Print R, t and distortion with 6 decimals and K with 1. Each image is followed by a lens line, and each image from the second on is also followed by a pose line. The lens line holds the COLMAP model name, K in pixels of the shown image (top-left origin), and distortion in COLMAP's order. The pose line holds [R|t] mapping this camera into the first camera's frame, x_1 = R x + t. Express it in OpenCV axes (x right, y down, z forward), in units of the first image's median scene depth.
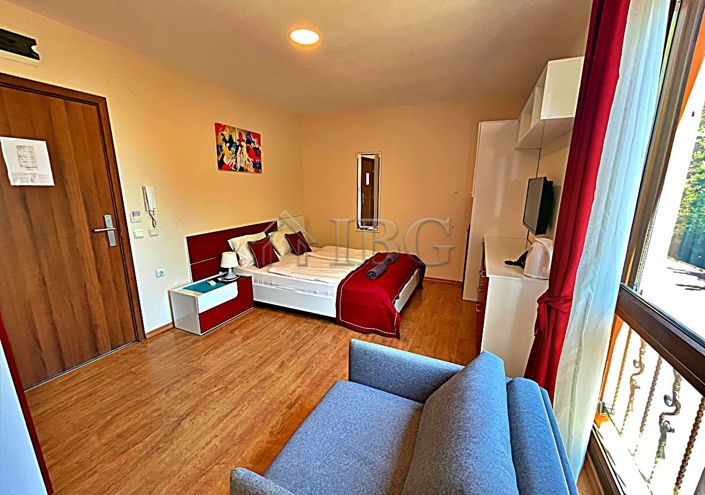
lens RADIAL K [[284.6, 0, 351.7], [0, 284.6, 249.3], [0, 0, 1]] dist [0.000908, -0.000196]
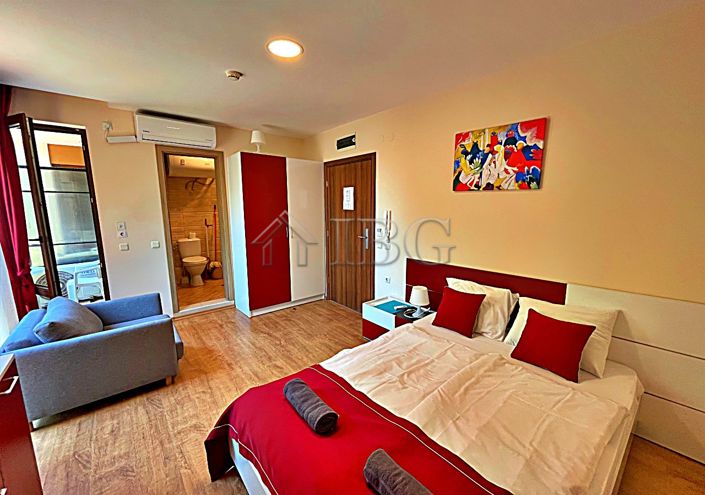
lens RADIAL K [[285.2, 0, 351.7], [0, 285.2, 249.0], [0, 0, 1]] dist [0.001825, 0.000242]
pose [[-0.437055, 0.135874, -0.889113, 0.460403], [-0.191498, 0.951802, 0.239588, -0.298434], [0.878813, 0.274976, -0.389969, 1.257191]]
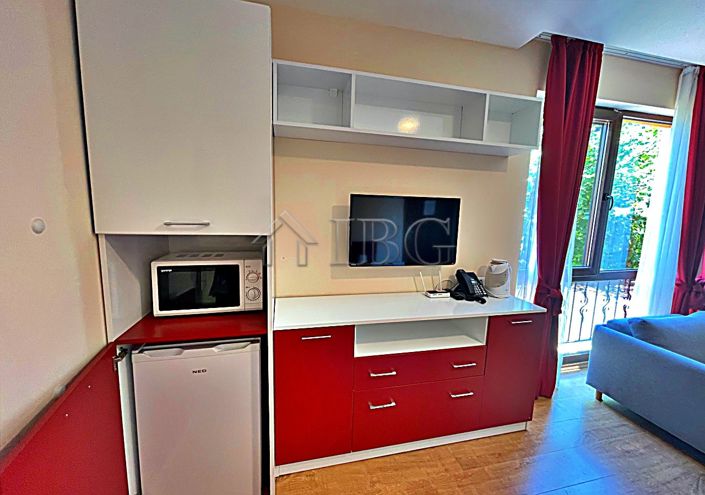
lens RADIAL K [[286.7, 0, 352.5], [0, 286.7, 247.5], [0, 0, 1]] dist [-0.001331, -0.000107]
pose [[-0.610146, -0.128217, 0.781845, 0.113746], [0.143517, 0.952607, 0.268220, -0.286563], [-0.779182, 0.275862, -0.562829, 1.299222]]
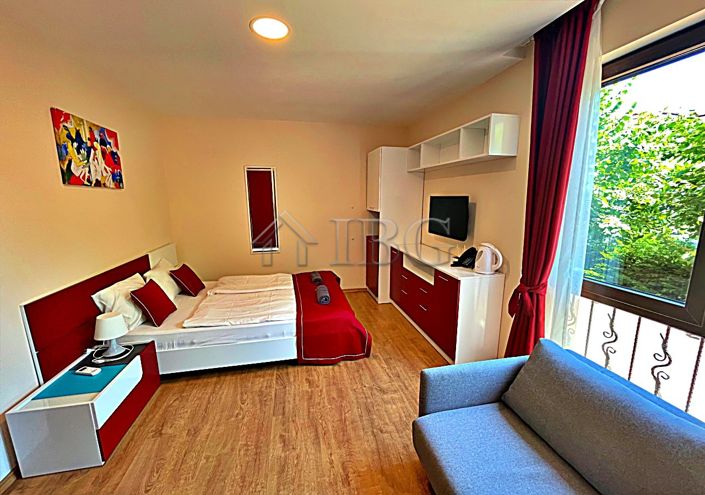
lens RADIAL K [[284.3, 0, 352.1], [0, 284.3, 249.6], [0, 0, 1]] dist [-0.001703, 0.000209]
pose [[0.807169, -0.118008, 0.578405, -0.384002], [0.139207, 0.990233, 0.007765, -0.068992], [-0.573672, 0.074251, 0.815713, 0.183033]]
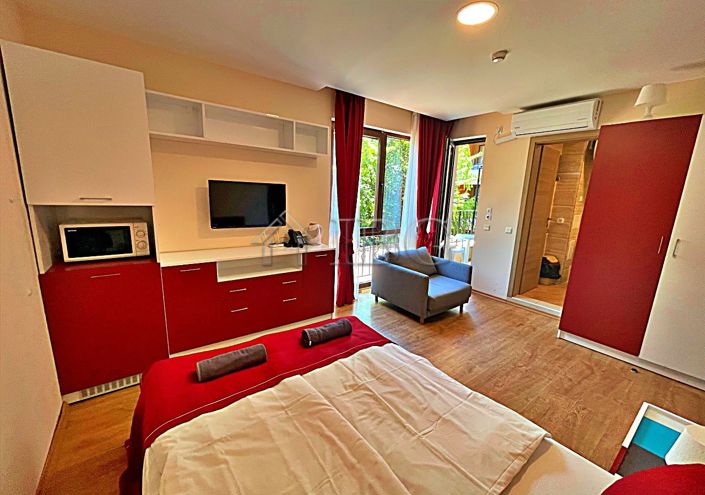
lens RADIAL K [[285.2, 0, 351.7], [0, 285.2, 249.0], [0, 0, 1]] dist [0.001825, 0.000242]
pose [[-0.873889, -0.133382, 0.467469, -0.236796], [0.063095, 0.922367, 0.381128, -0.345129], [-0.482014, 0.362559, -0.797630, 1.508198]]
